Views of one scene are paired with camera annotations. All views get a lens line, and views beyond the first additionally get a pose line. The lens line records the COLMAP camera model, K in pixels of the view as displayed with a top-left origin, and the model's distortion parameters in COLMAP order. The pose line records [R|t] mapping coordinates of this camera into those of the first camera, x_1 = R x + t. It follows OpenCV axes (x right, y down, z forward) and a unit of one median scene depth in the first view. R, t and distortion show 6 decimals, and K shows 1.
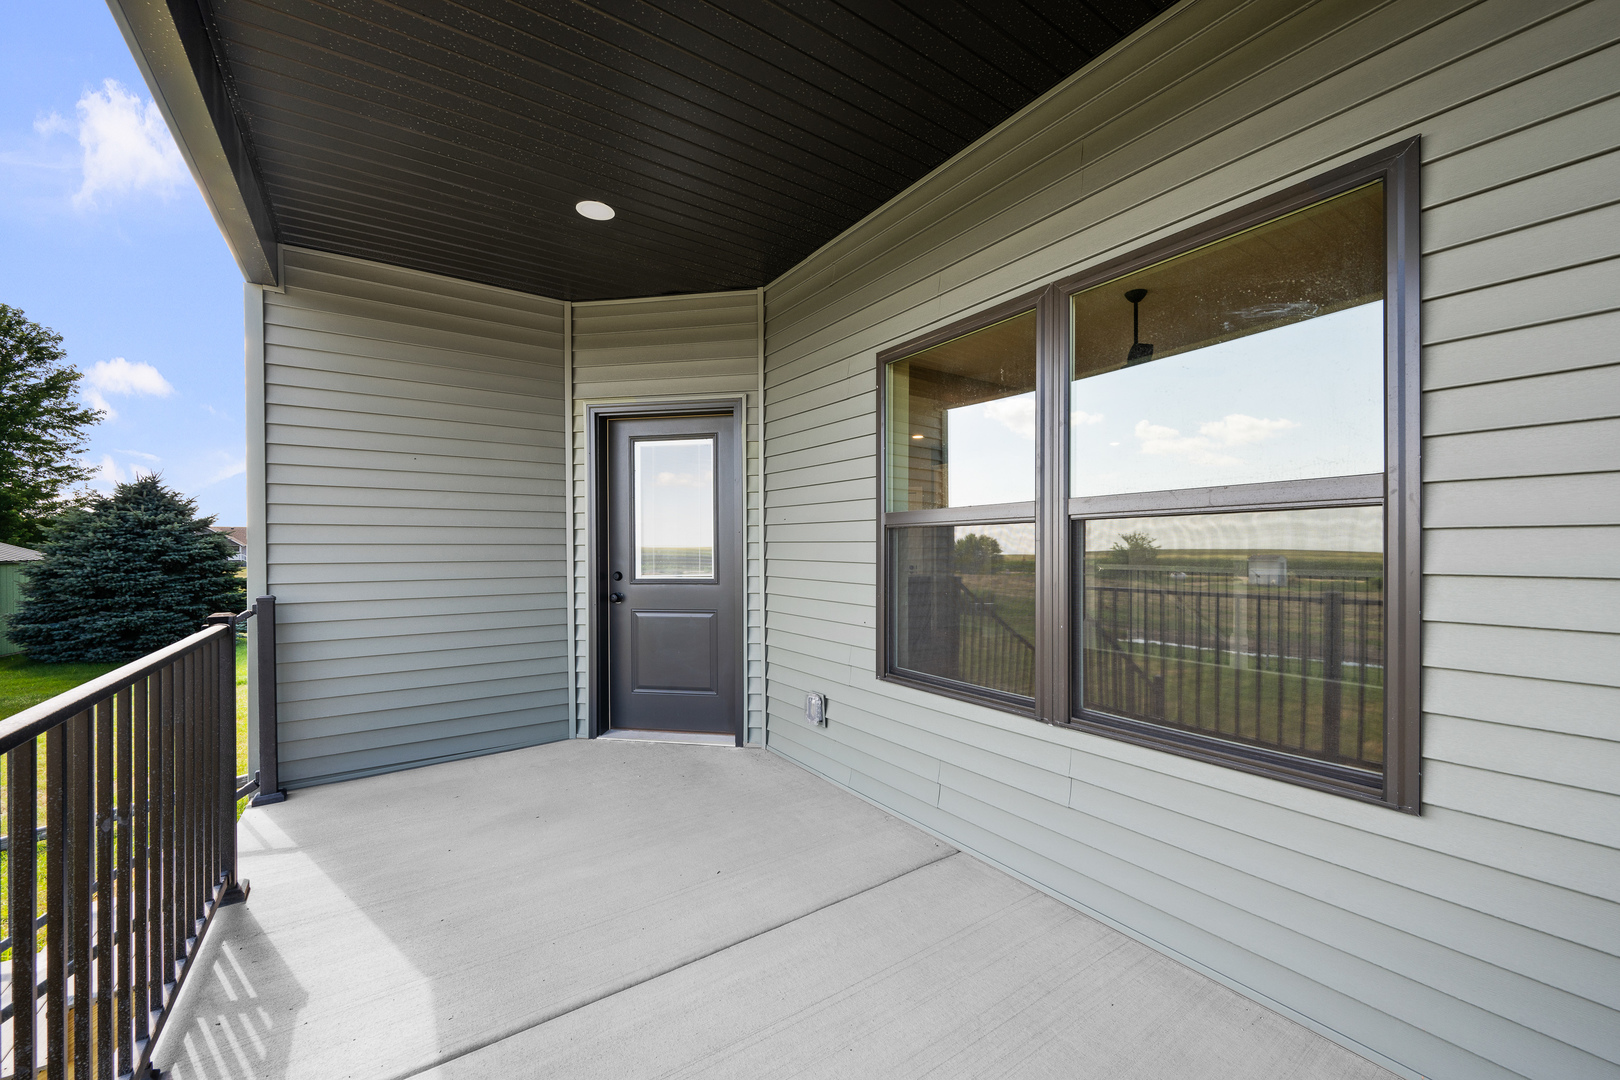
lens RADIAL K [[645.7, 0, 806.5], [0, 645.7, 547.7], [0, 0, 1]] dist [-0.002509, -0.000723]
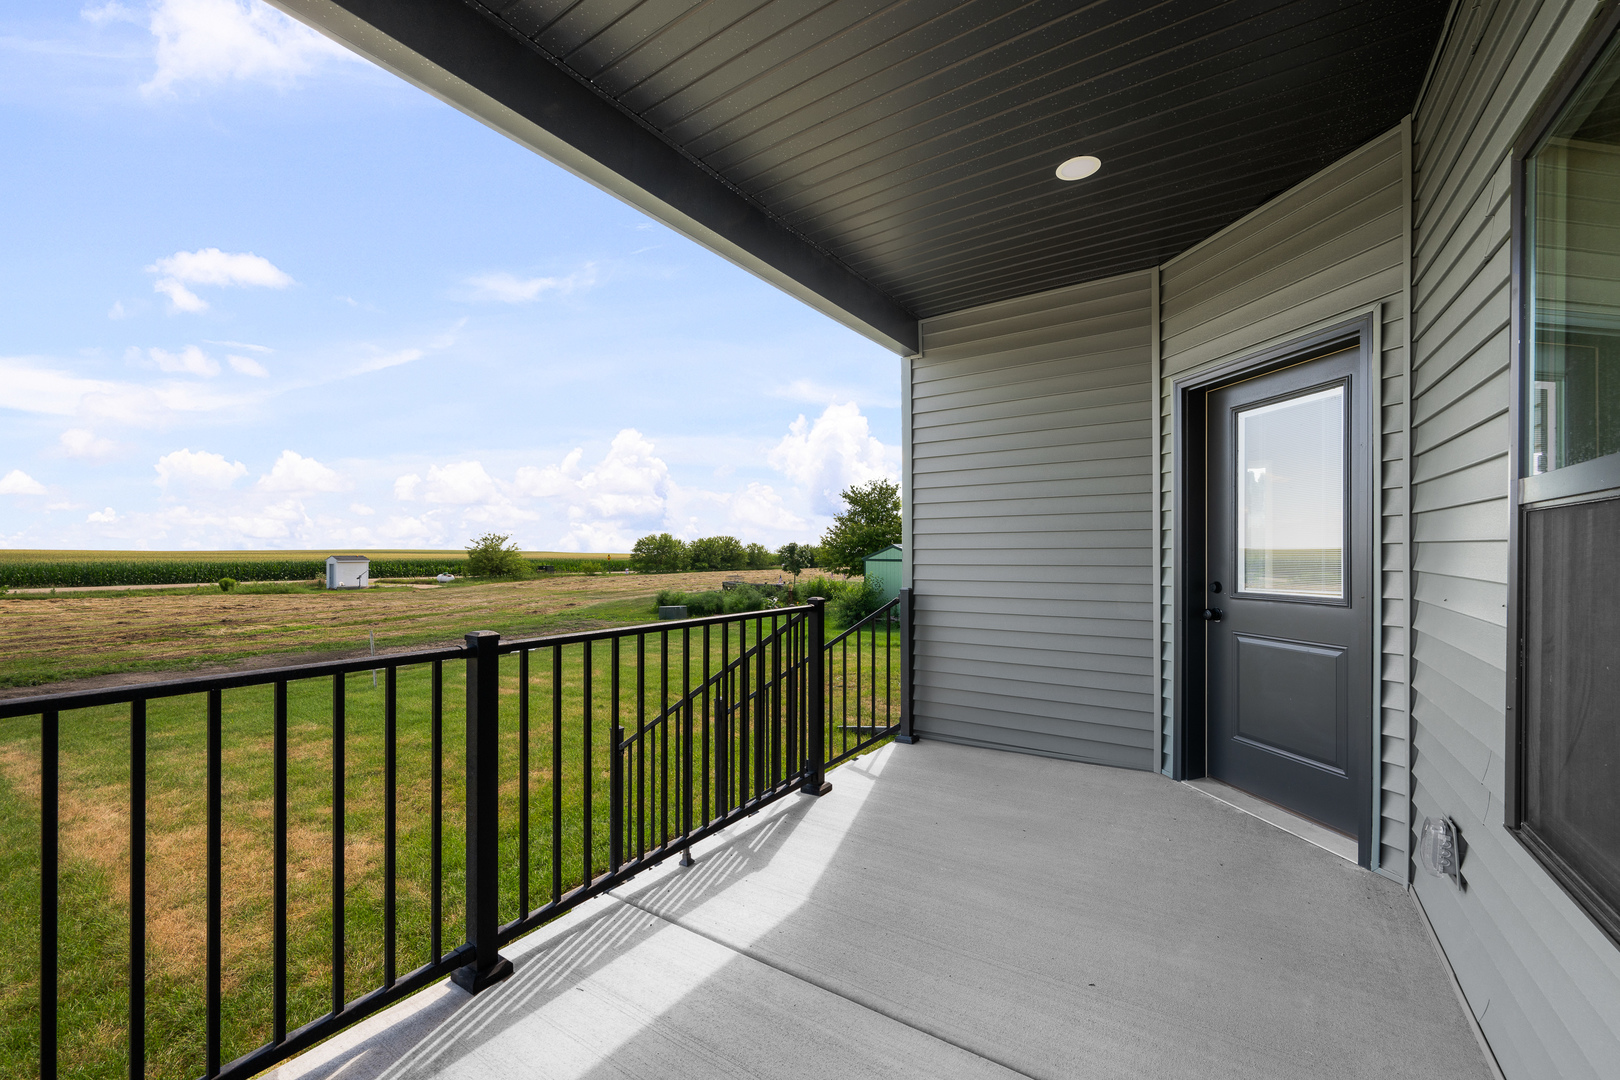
lens RADIAL K [[645.7, 0, 807.0], [0, 645.7, 553.4], [0, 0, 1]] dist [-0.002509, -0.000723]
pose [[0.363716, 0.004410, -0.931499, 0.280691], [0.007206, 0.999946, 0.007547, -0.007797], [0.931482, -0.009457, 0.363664, 0.263446]]
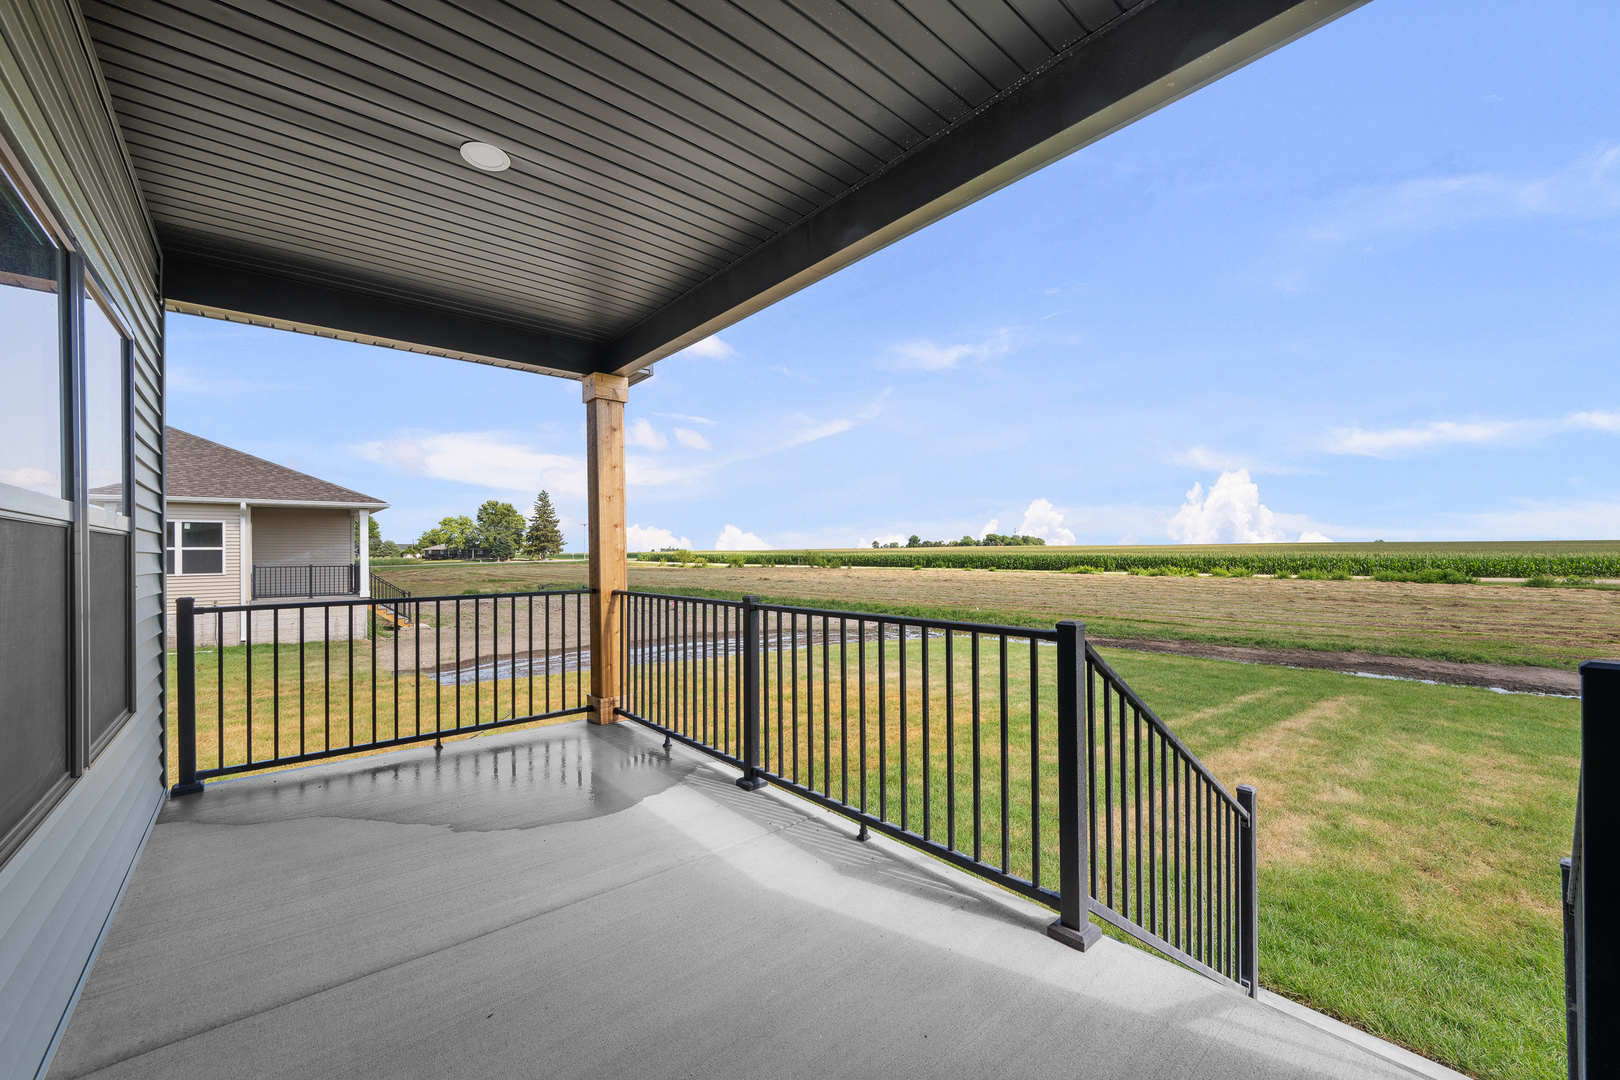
lens RADIAL K [[645.7, 0, 815.7], [0, 645.7, 545.1], [0, 0, 1]] dist [-0.002509, -0.000723]
pose [[-0.992720, 0.009060, -0.120105, -0.262022], [0.010511, 0.999879, -0.011456, -0.000599], [0.119986, -0.012635, -0.992695, 1.115682]]
